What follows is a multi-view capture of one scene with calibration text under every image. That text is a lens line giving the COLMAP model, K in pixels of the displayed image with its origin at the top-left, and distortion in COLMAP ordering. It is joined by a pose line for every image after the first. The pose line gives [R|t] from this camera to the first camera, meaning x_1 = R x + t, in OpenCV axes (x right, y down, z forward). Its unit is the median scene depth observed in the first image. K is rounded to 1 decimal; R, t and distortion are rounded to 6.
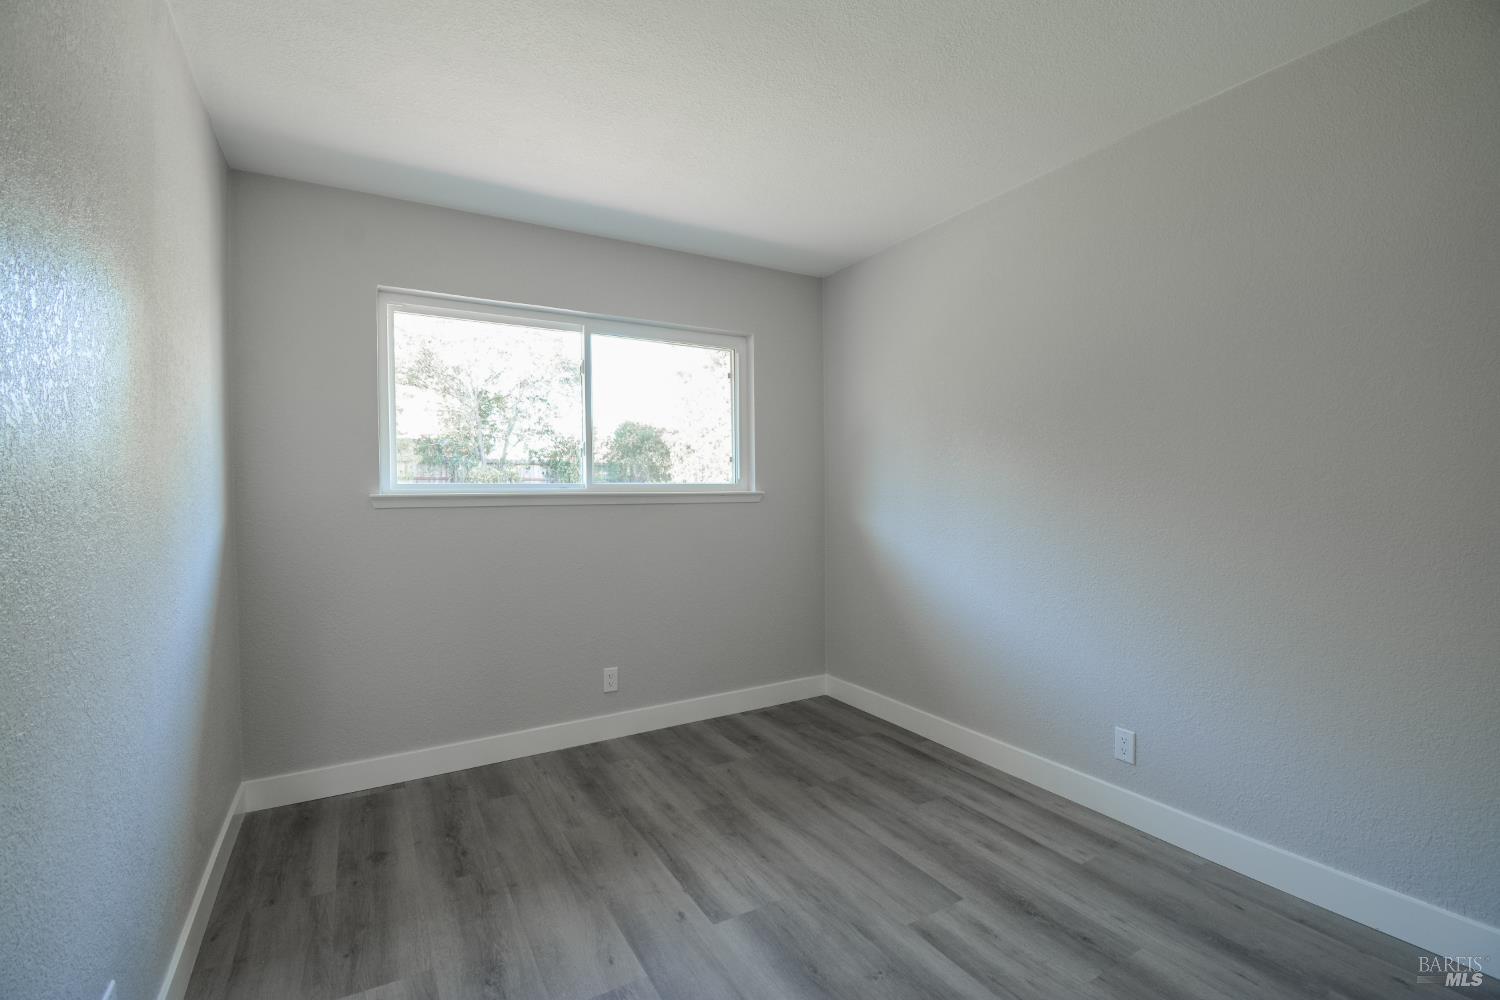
lens RADIAL K [[663.1, 0, 750.0], [0, 663.1, 500.0], [0, 0, 1]] dist [0.017752, -0.025426]
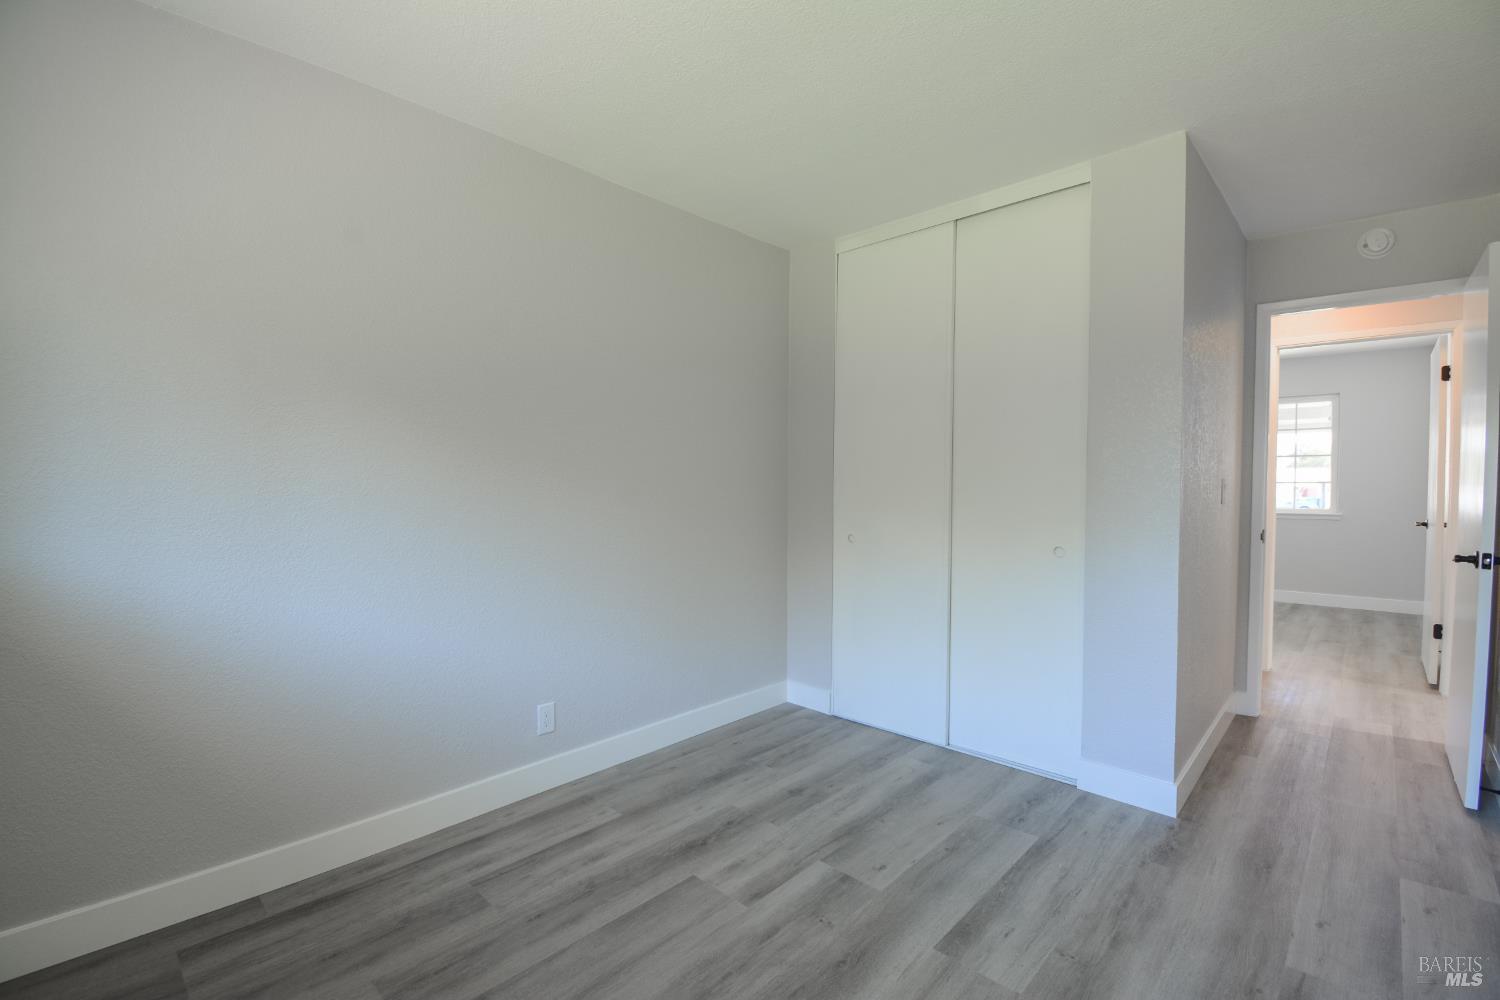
lens RADIAL K [[663.1, 0, 750.0], [0, 663.1, 500.0], [0, 0, 1]] dist [0.017752, -0.025426]
pose [[-0.281887, -0.017888, 0.959281, -0.586976], [0.015416, 0.999613, 0.023171, -0.007685], [-0.959324, 0.021320, -0.281503, 1.016774]]
